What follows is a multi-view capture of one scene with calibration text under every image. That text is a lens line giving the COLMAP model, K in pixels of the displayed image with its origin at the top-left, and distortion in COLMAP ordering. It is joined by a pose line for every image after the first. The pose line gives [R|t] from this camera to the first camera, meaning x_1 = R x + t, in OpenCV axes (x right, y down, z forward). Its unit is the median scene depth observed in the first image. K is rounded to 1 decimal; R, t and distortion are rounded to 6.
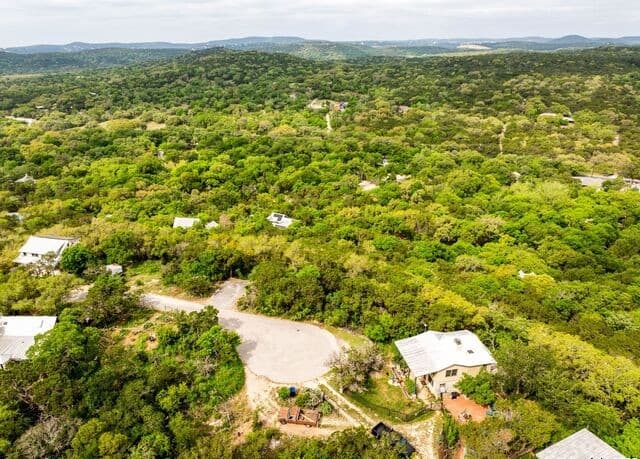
lens RADIAL K [[452.2, 0, 320.7], [0, 452.2, 231.5], [0, 0, 1]] dist [-0.039334, 0.004454]
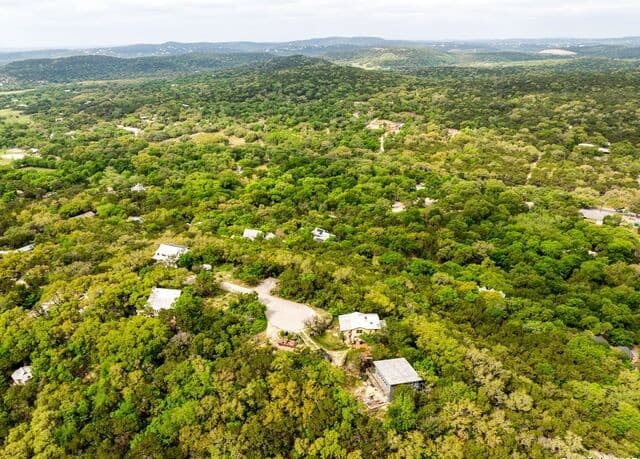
lens RADIAL K [[452.2, 0, 322.6], [0, 452.2, 228.6], [0, 0, 1]] dist [-0.039334, 0.004454]
pose [[0.986722, 0.063712, -0.149401, 0.097311], [-0.063922, 0.997949, 0.003402, -0.040282], [0.149312, 0.006193, 0.988771, -0.274026]]
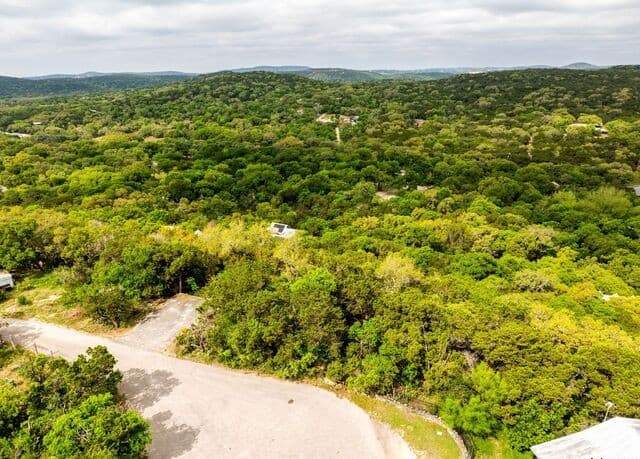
lens RADIAL K [[452.2, 0, 320.1], [0, 452.2, 232.8], [0, 0, 1]] dist [-0.039334, 0.004454]
pose [[0.999814, 0.002079, -0.019172, -0.003256], [-0.003165, 0.998383, -0.056757, 0.020964], [0.019023, 0.056808, 0.998204, 0.155688]]
